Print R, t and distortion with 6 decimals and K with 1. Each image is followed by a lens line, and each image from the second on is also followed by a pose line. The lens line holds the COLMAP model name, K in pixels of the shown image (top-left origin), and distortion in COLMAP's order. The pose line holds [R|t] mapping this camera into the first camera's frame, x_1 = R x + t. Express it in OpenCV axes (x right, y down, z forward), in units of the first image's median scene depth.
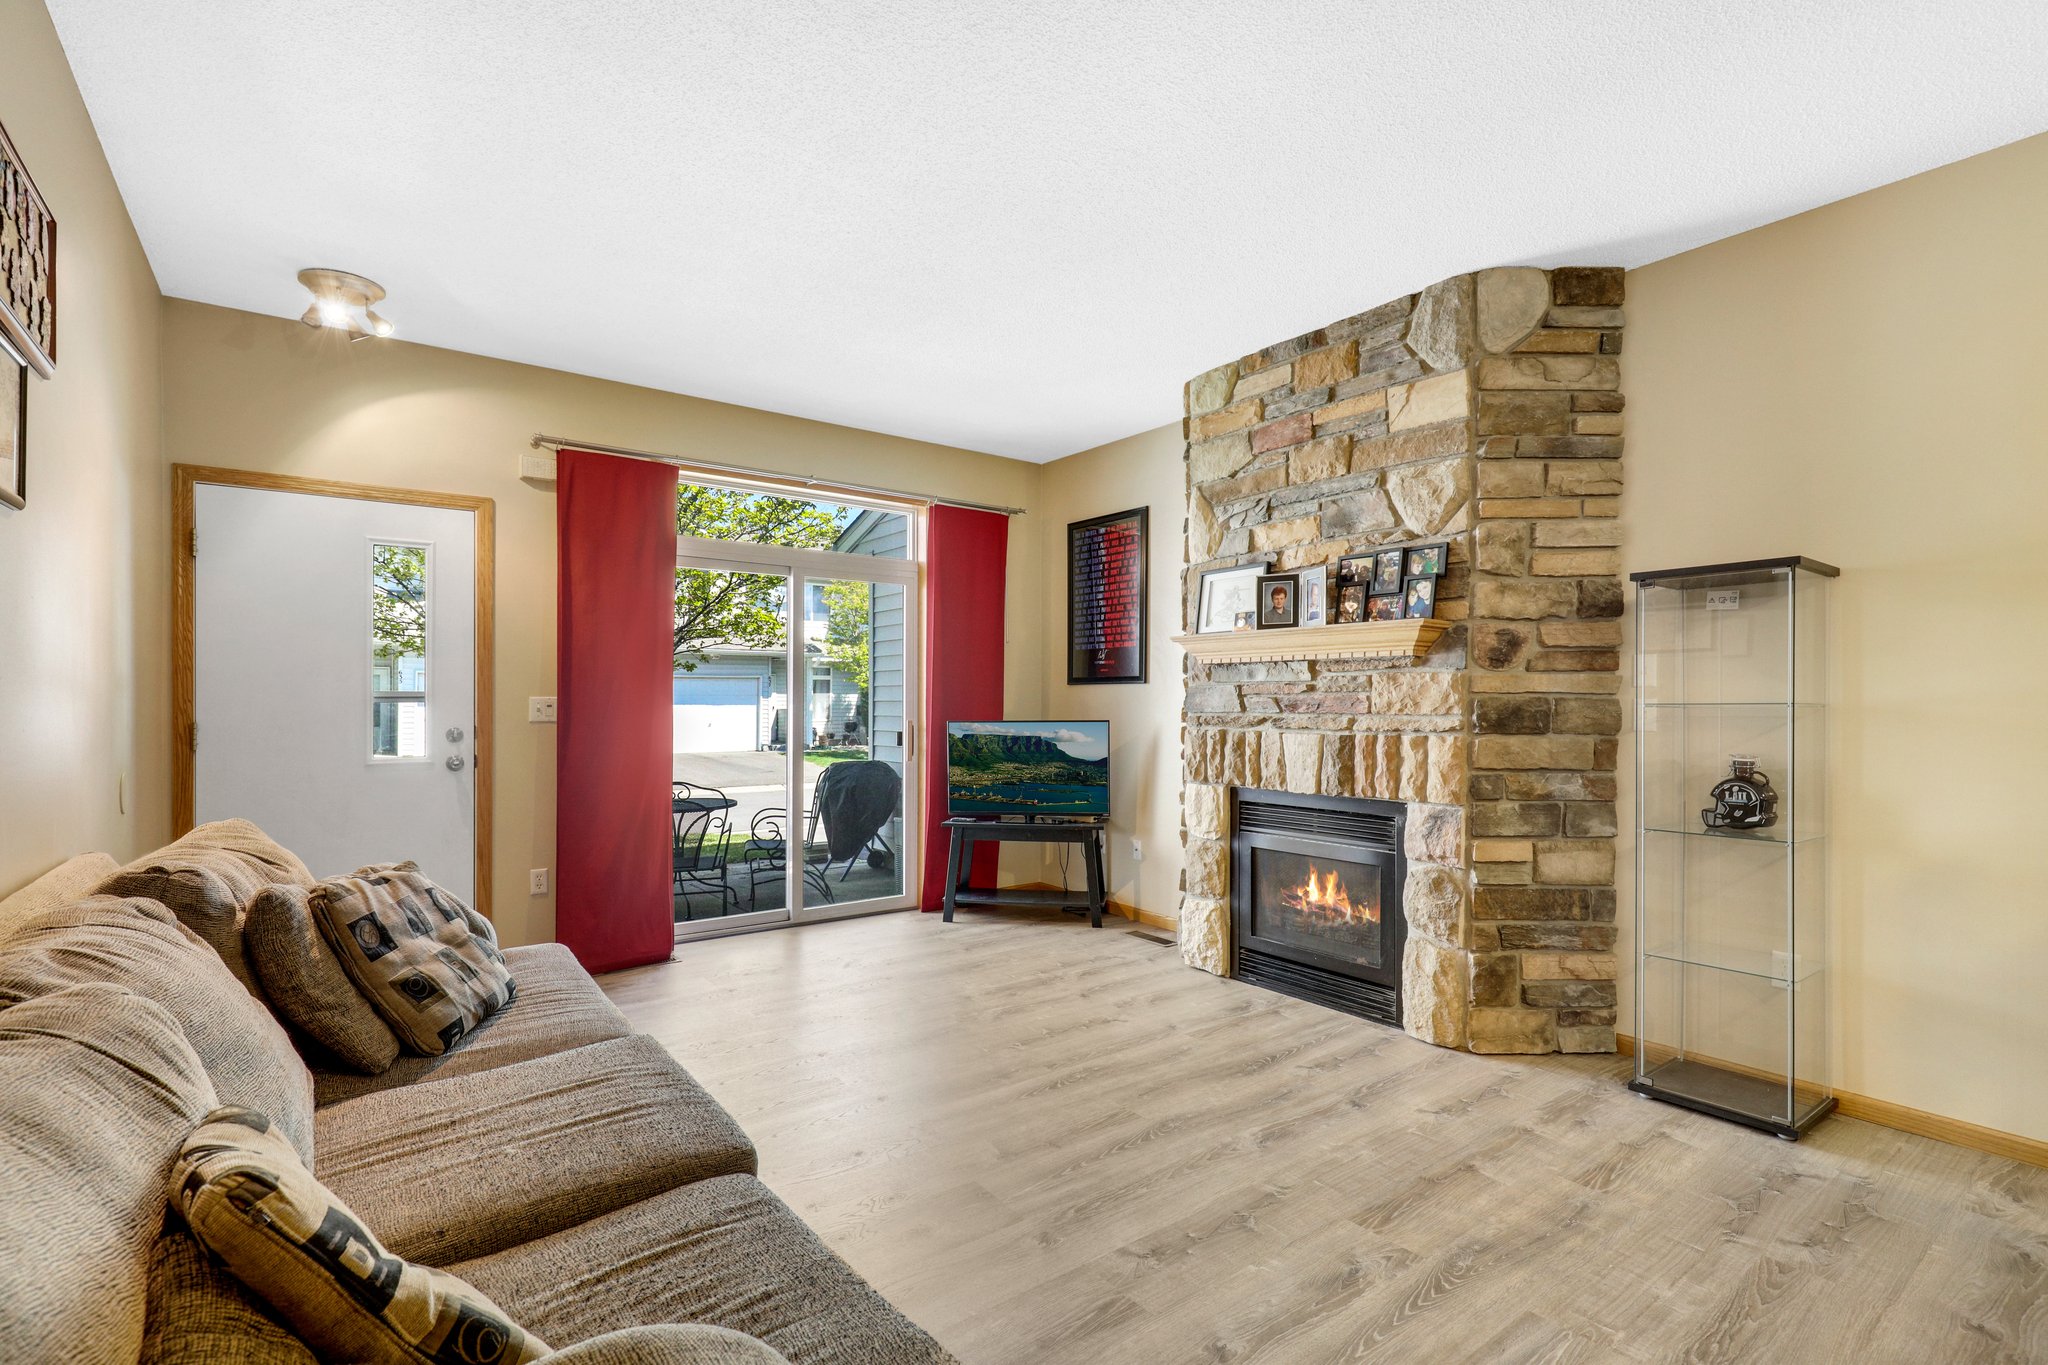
lens RADIAL K [[938.6, 0, 1023.7], [0, 938.6, 695.1], [0, 0, 1]] dist [-0.001339, 0.000526]
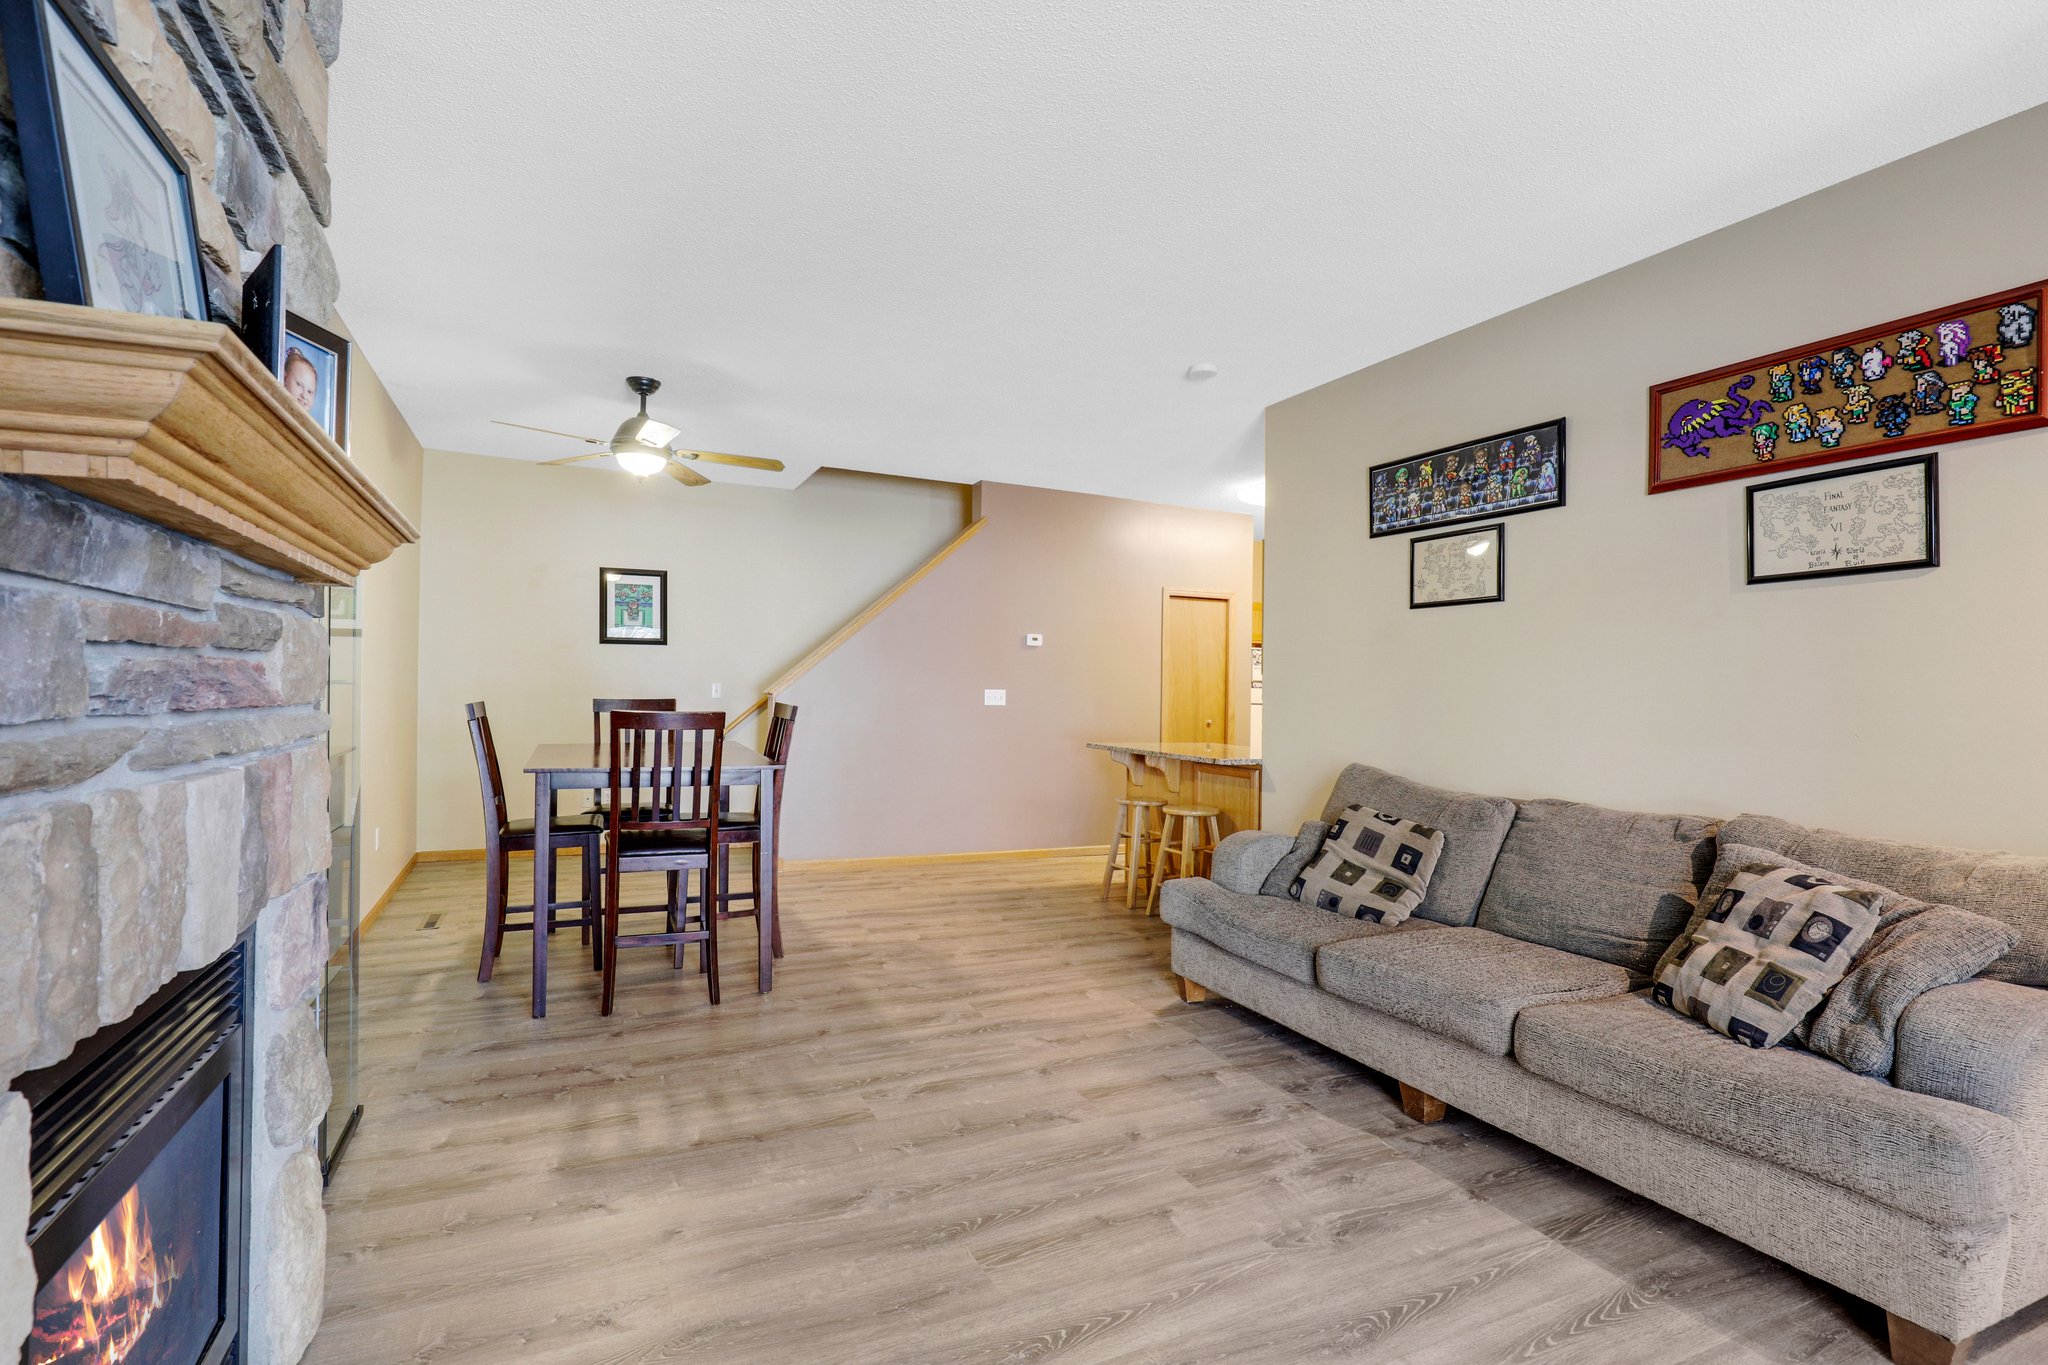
lens RADIAL K [[938.6, 0, 1023.0], [0, 938.6, 689.0], [0, 0, 1]] dist [-0.001339, 0.000526]
pose [[-0.979305, -0.015632, 0.201784, -0.064598], [-0.018250, 0.999772, -0.011118, 0.020383], [-0.201564, -0.014570, -0.979367, 2.016852]]
